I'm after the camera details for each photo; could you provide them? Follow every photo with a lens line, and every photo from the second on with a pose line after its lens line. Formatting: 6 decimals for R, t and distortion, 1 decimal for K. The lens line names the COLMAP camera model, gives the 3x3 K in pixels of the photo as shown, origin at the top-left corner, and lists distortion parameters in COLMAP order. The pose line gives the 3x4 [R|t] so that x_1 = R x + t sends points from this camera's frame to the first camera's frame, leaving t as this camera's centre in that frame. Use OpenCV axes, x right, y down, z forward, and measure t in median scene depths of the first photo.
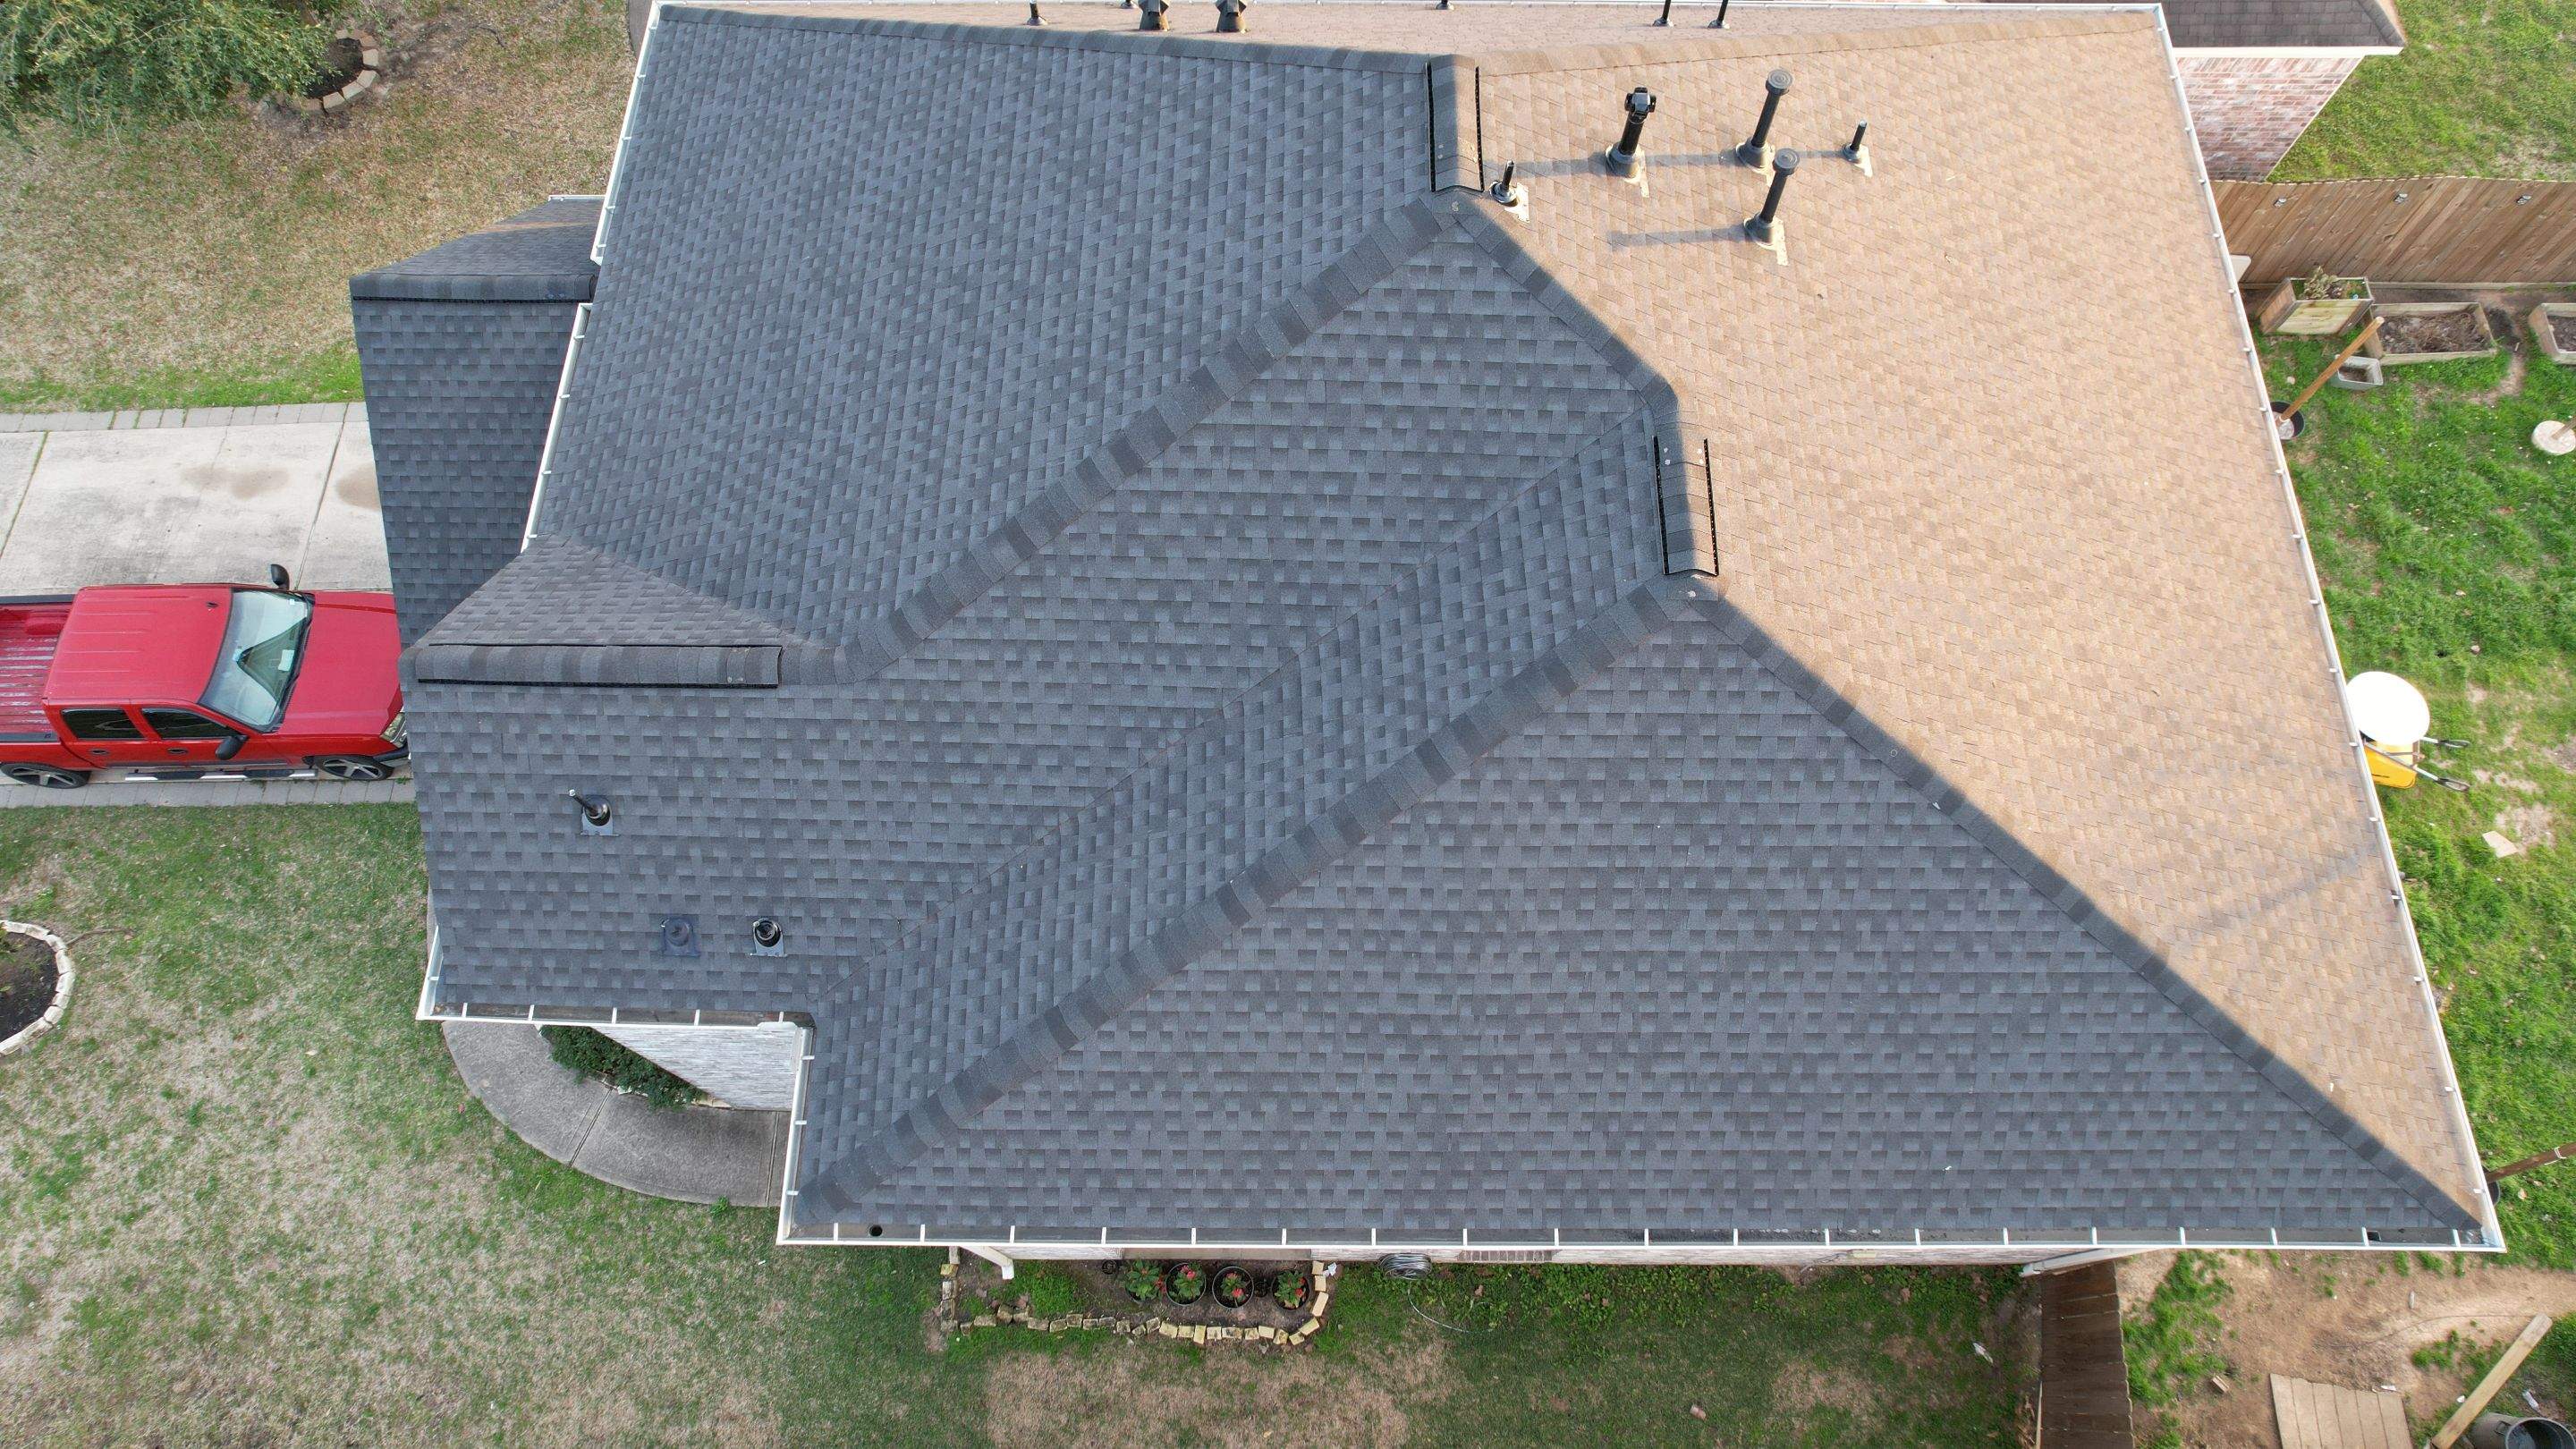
lens RADIAL K [[1642.8, 0, 1280.5], [0, 1642.8, 723.1], [0, 0, 1]] dist [-0.077171, 0.071472]
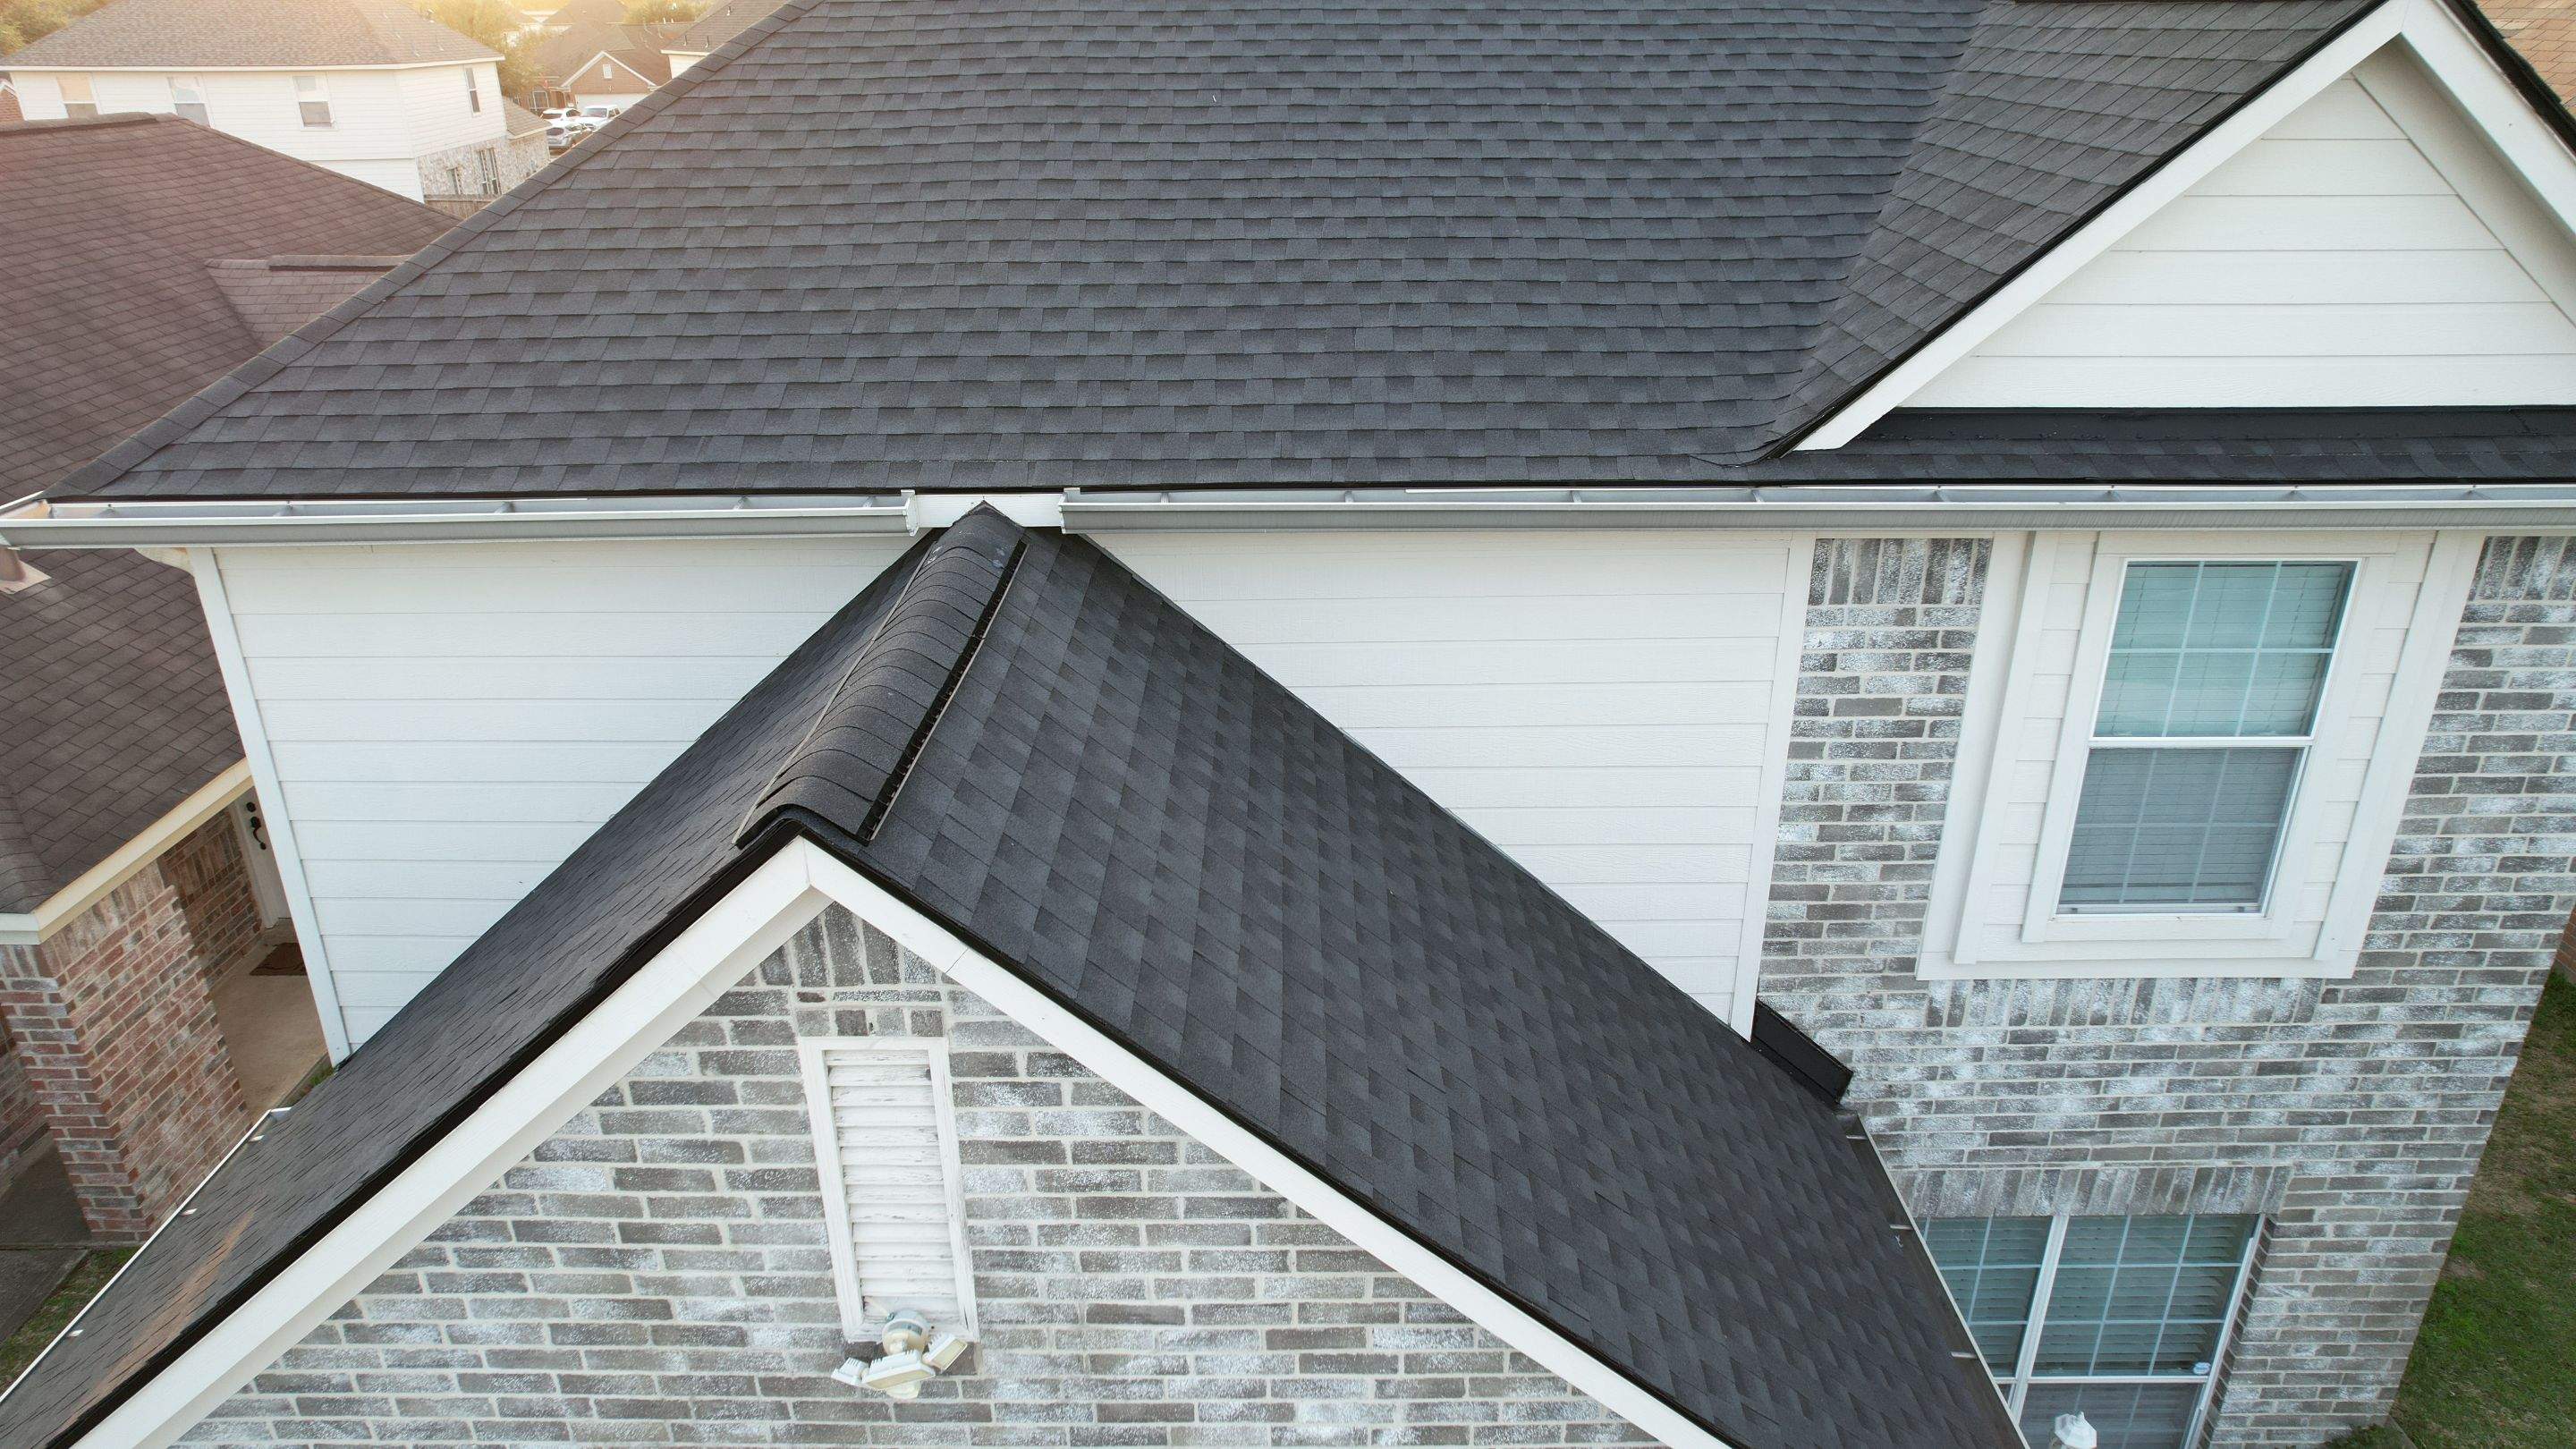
lens RADIAL K [[1642.8, 0, 1286.0], [0, 1642.8, 712.6], [0, 0, 1]] dist [-0.077171, 0.071472]
pose [[-0.010127, -0.393190, 0.919401, -1.028662], [0.920605, 0.355271, 0.162075, -0.326311], [-0.390363, 0.848047, 0.358375, 1.133739]]
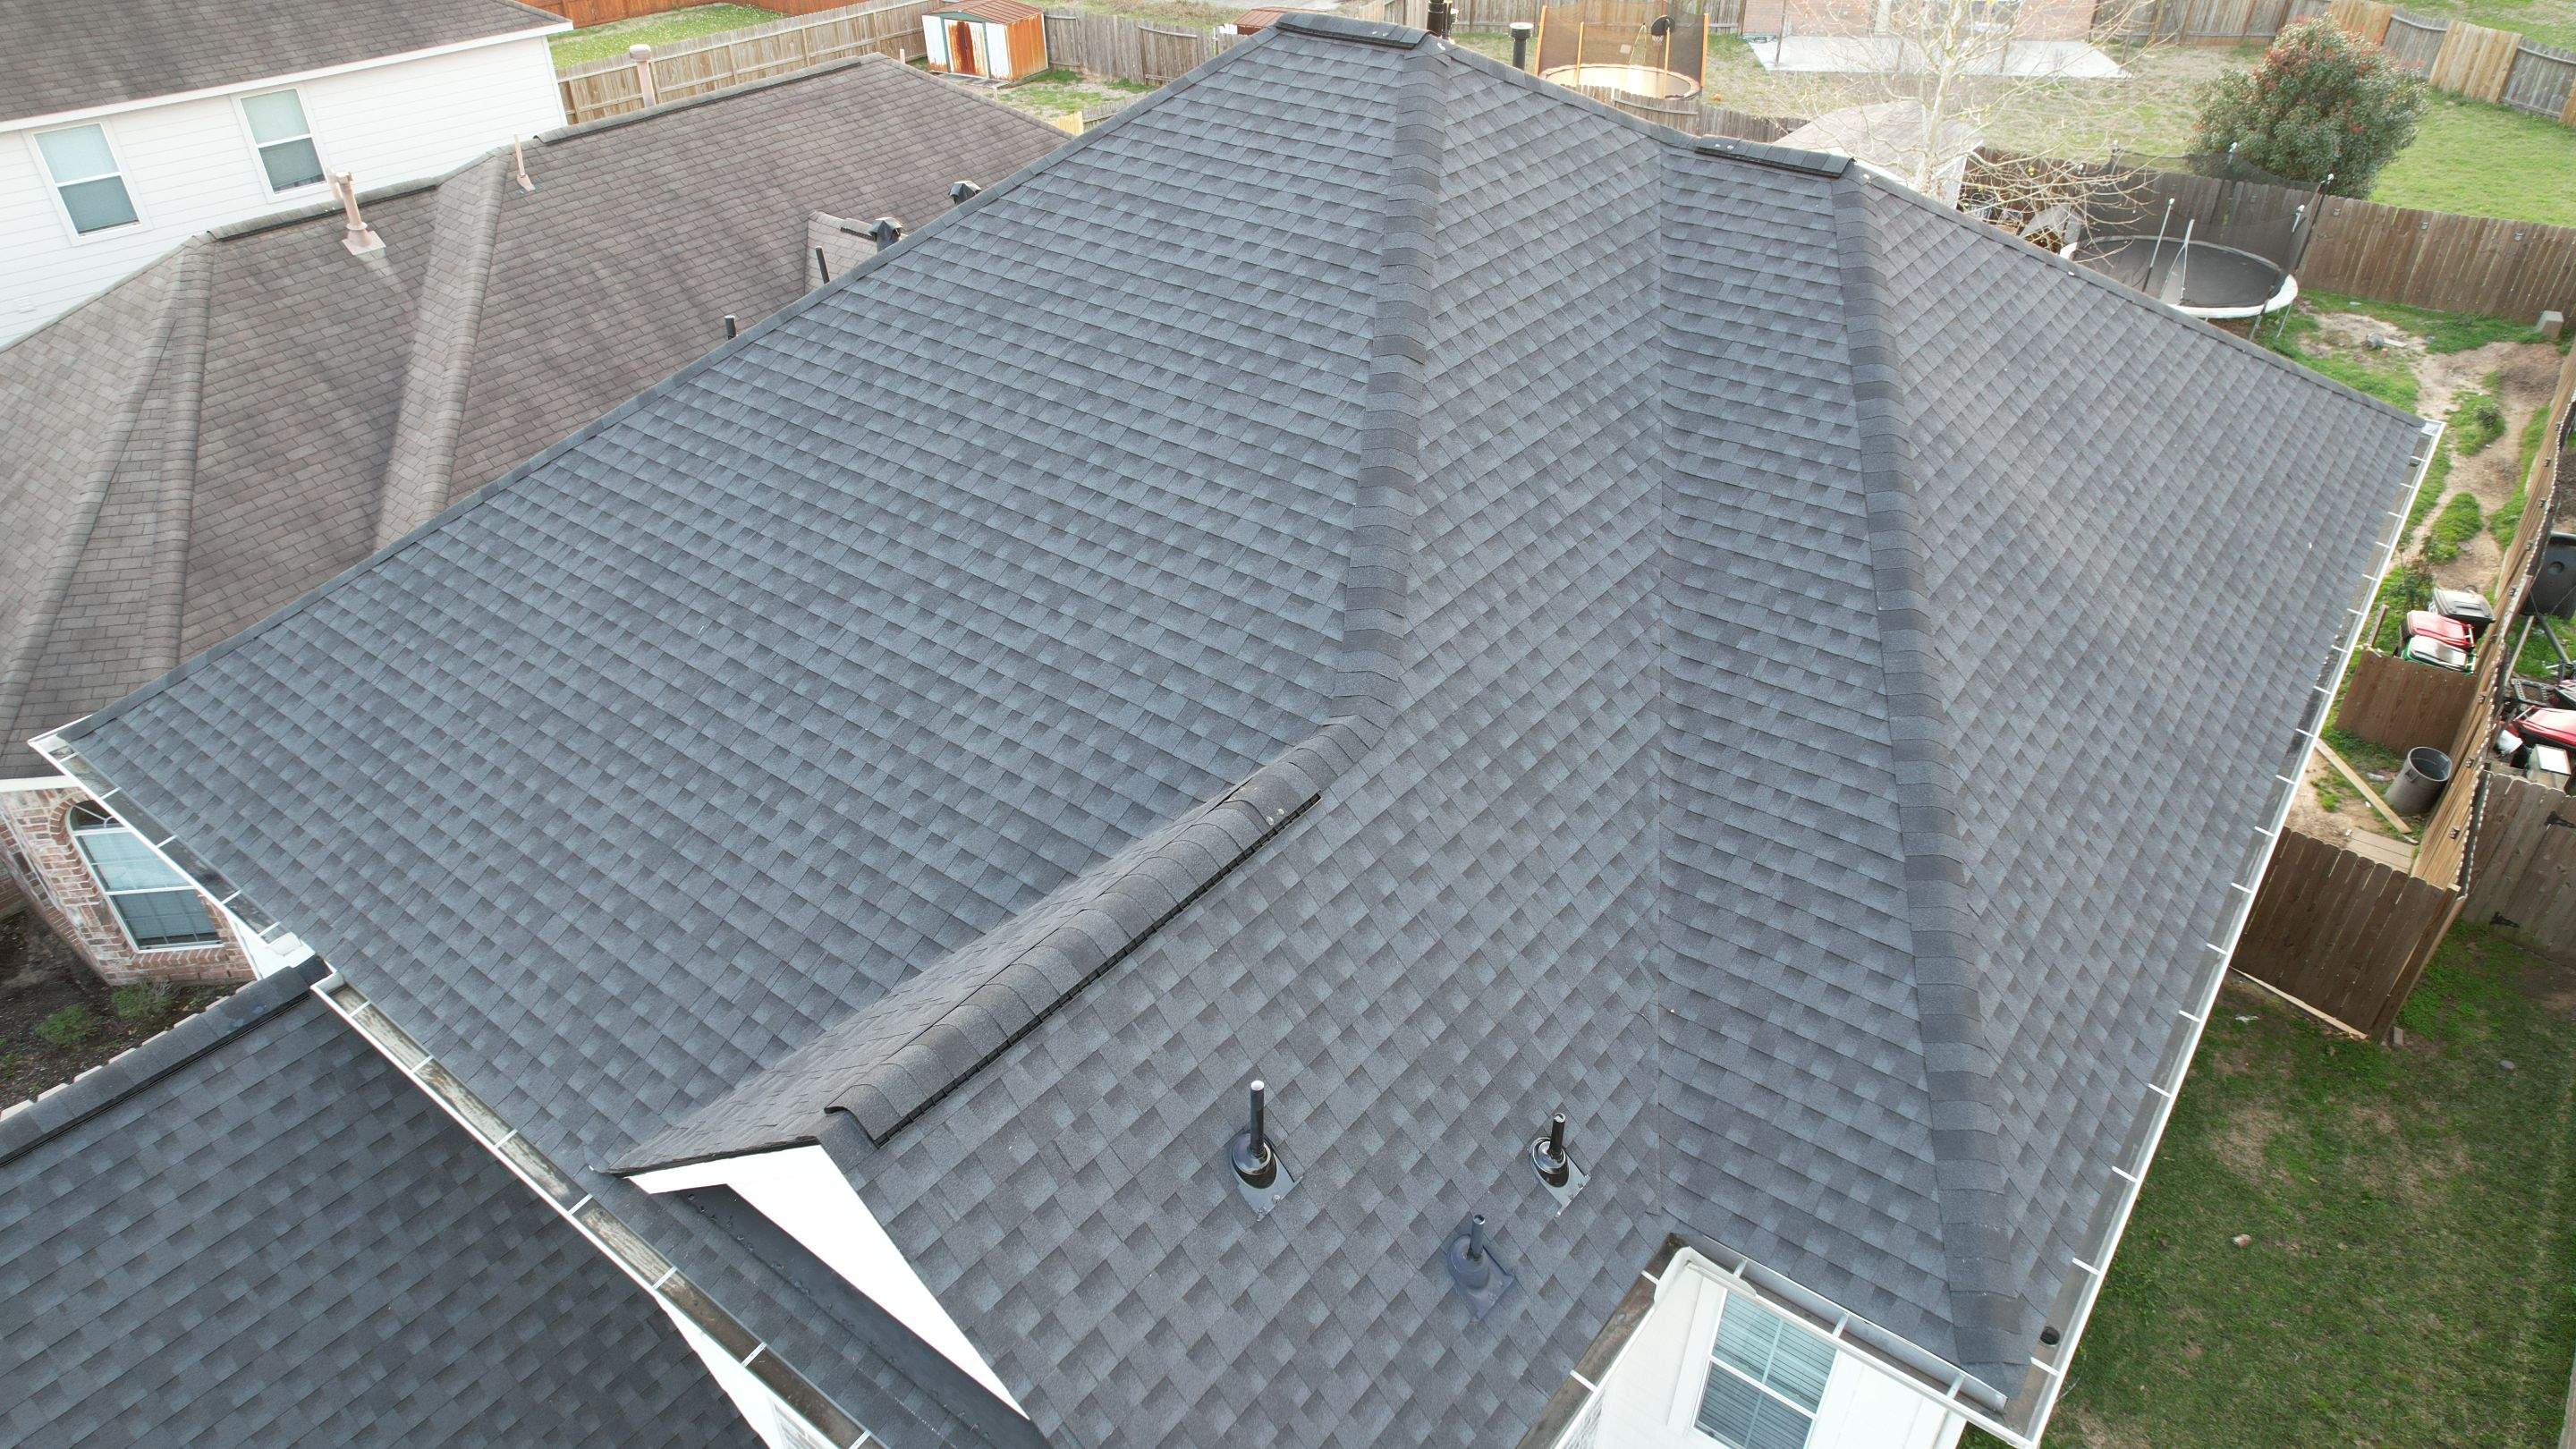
lens RADIAL K [[1642.8, 0, 1286.9], [0, 1642.8, 713.7], [0, 0, 1]] dist [-0.077171, 0.071472]
pose [[0.599032, -0.450087, 0.662256, -0.723167], [0.735872, 0.635509, -0.233710, 0.097092], [-0.315680, 0.627335, 0.711896, 0.525082]]
